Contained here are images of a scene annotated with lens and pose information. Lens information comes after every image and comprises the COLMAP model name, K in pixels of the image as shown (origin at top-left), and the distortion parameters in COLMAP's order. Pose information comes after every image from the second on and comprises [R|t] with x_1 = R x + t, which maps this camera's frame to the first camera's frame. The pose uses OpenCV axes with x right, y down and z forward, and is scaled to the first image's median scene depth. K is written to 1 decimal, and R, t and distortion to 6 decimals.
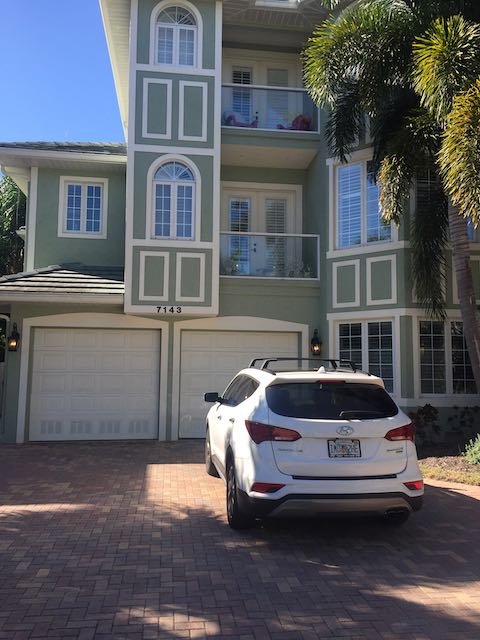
lens RADIAL K [[547.6, 0, 240.0], [0, 547.6, 320.0], [0, 0, 1]] dist [0.102722, -0.133298]
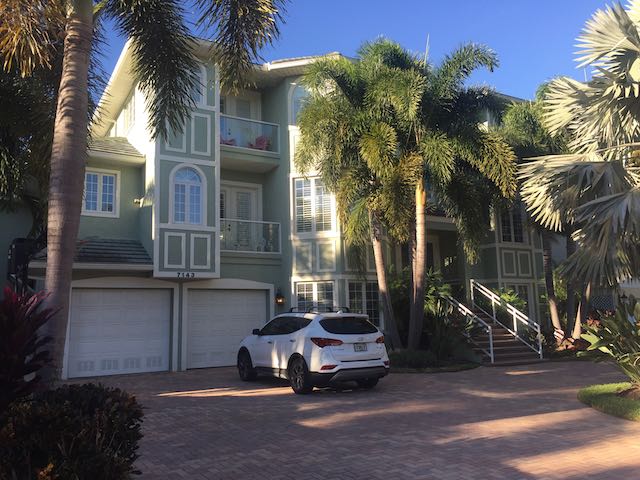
lens RADIAL K [[547.6, 0, 318.7], [0, 547.6, 241.8], [0, 0, 1]] dist [0.102722, -0.133298]
pose [[0.921542, 0.026425, 0.387379, -0.357302], [-0.005461, 0.998465, -0.055119, -0.026154], [-0.388241, 0.048679, 0.920271, -0.414965]]
